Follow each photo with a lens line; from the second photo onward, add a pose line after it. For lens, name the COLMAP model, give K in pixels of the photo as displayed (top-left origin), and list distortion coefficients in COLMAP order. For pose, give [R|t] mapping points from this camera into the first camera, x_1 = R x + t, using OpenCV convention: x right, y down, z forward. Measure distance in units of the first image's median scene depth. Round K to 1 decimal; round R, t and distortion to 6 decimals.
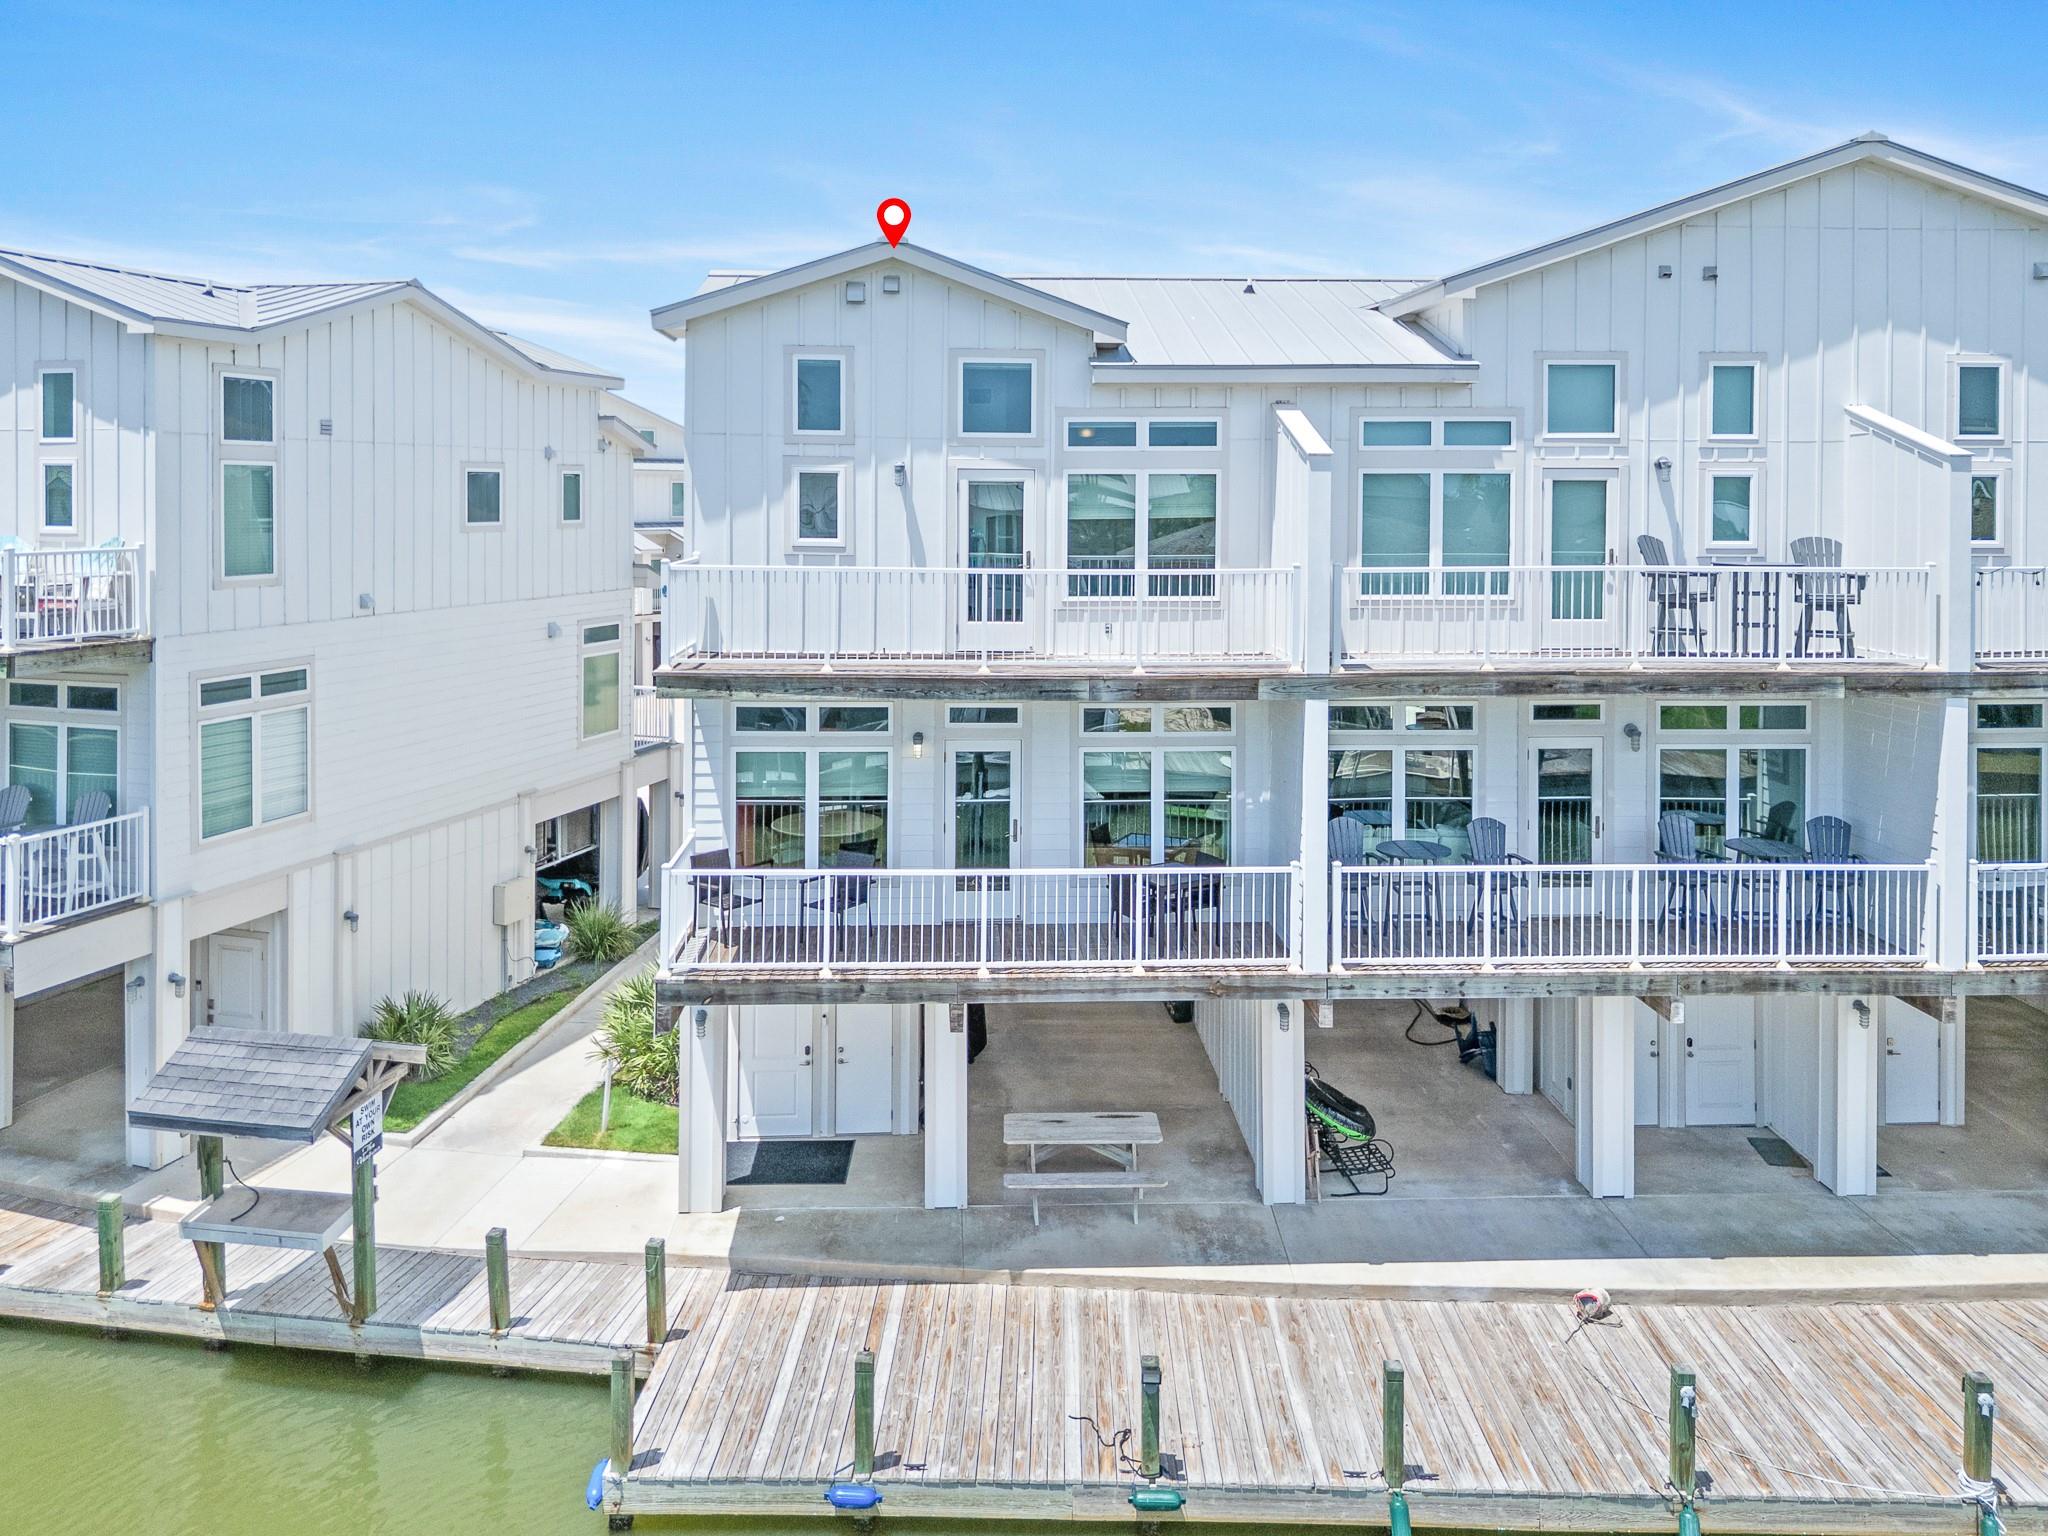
lens RADIAL K [[1471.5, 0, 1026.0], [0, 1471.5, 747.2], [0, 0, 1]] dist [0.044098, -0.031028]
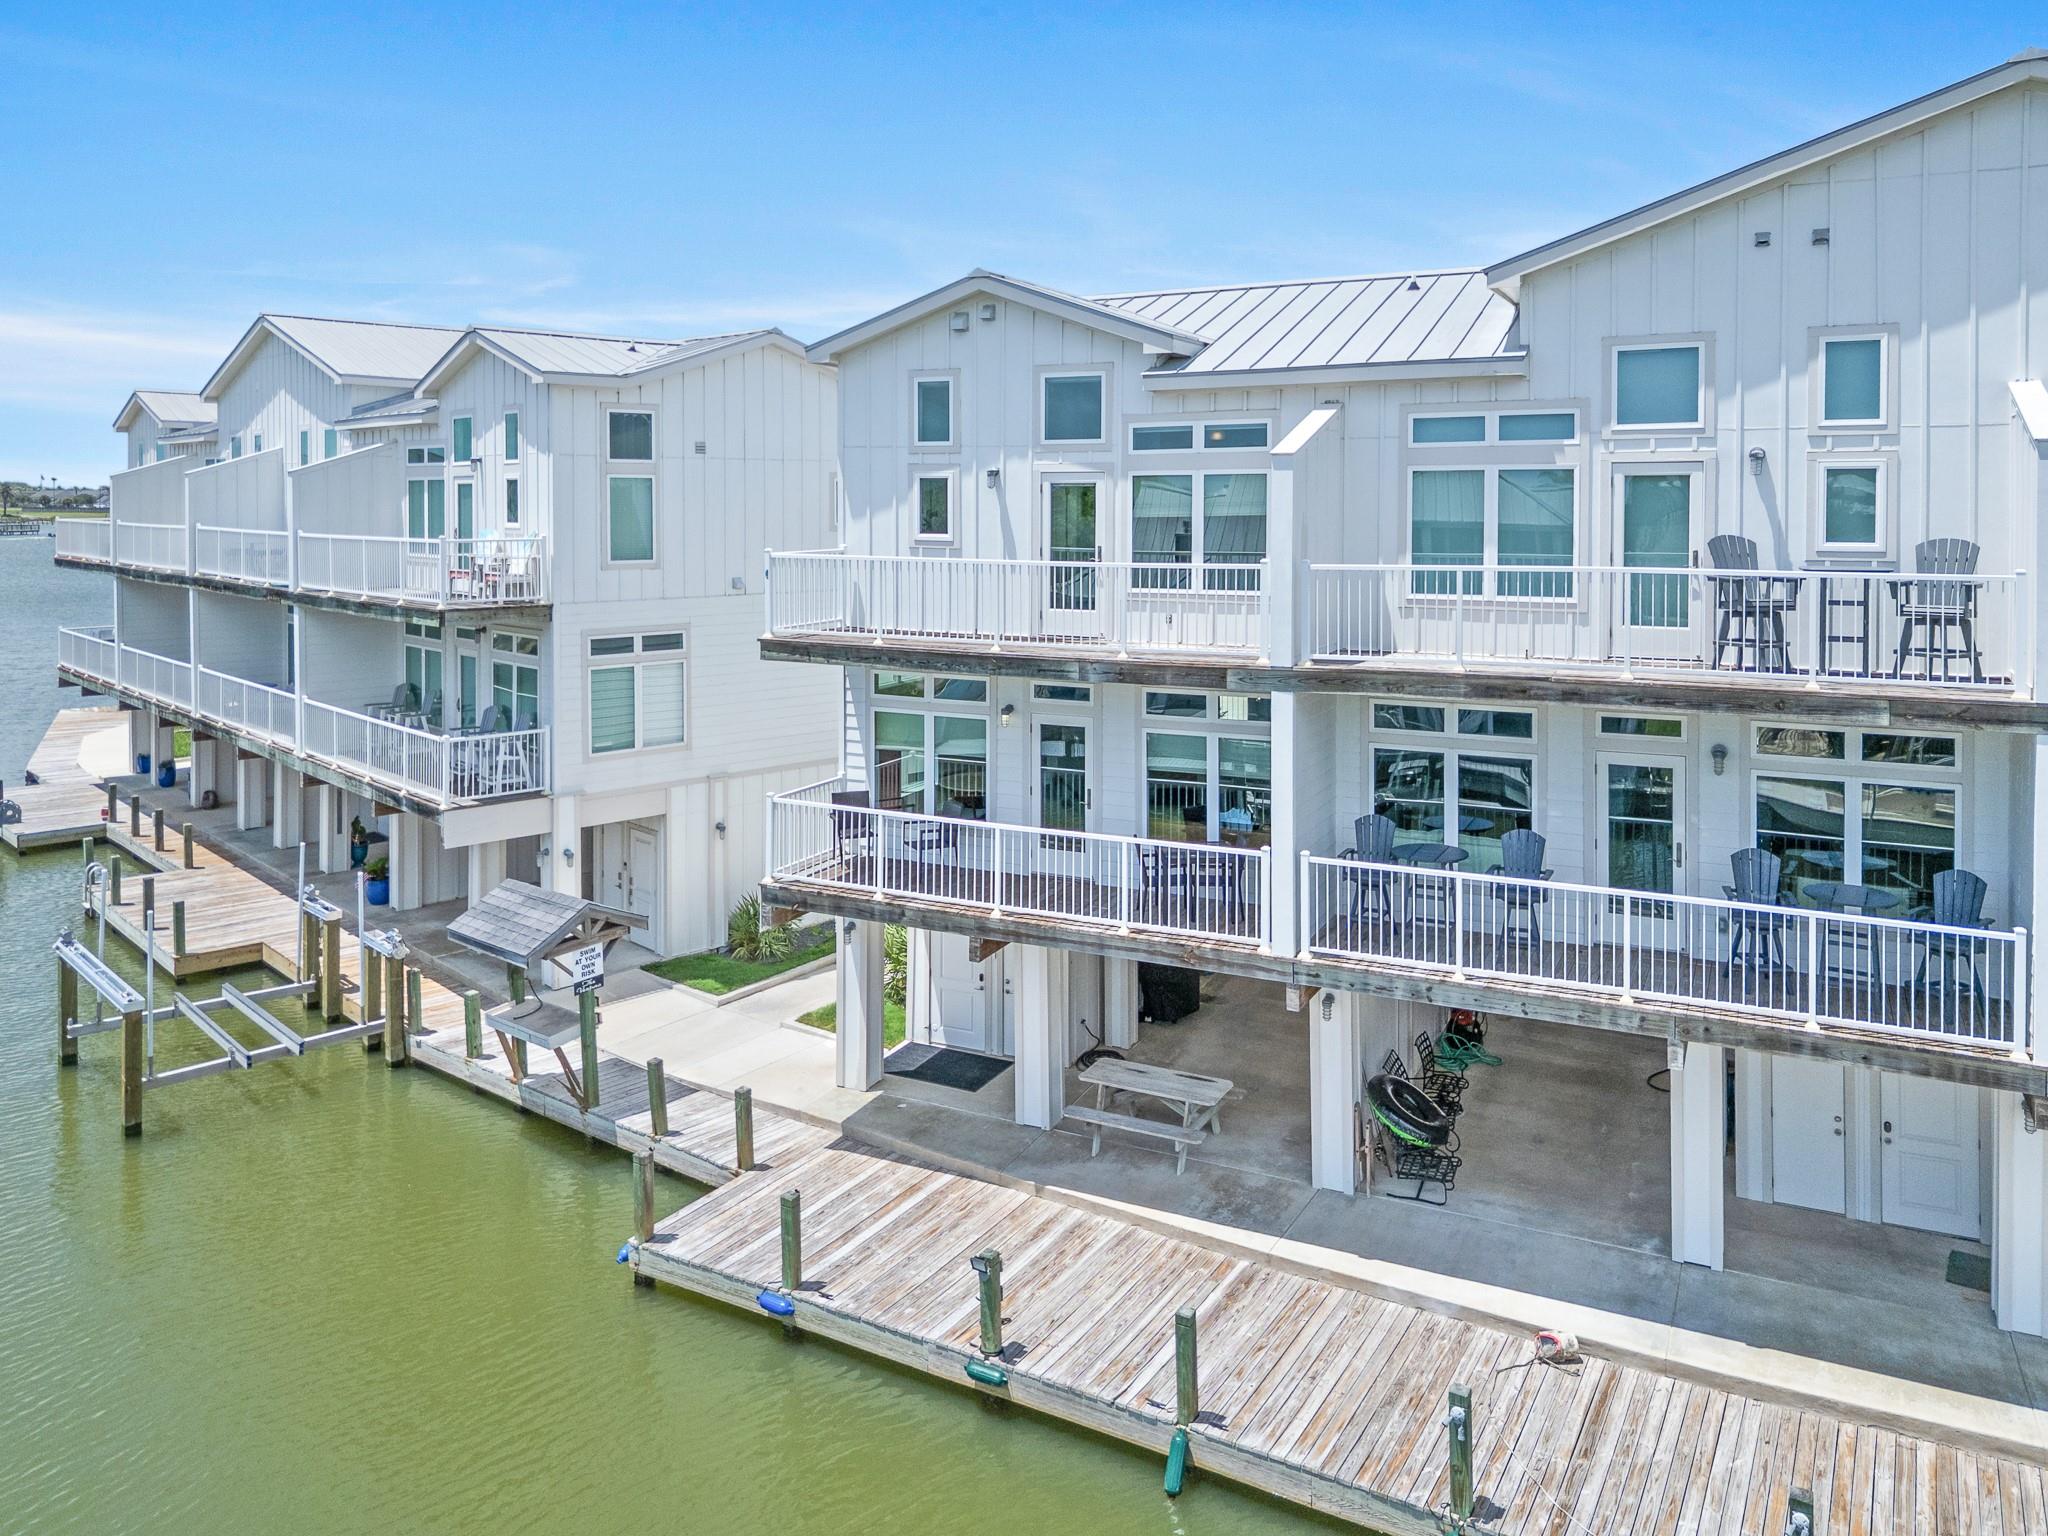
lens RADIAL K [[1442.0, 0, 1024.0], [0, 1442.0, 768.0], [0, 0, 1]] dist [0.038230, -0.022504]
pose [[0.879493, 0.081697, -0.468847, 0.473152], [-0.073707, 0.996651, 0.035404, -0.001409], [0.470170, 0.003420, 0.882569, 0.018043]]
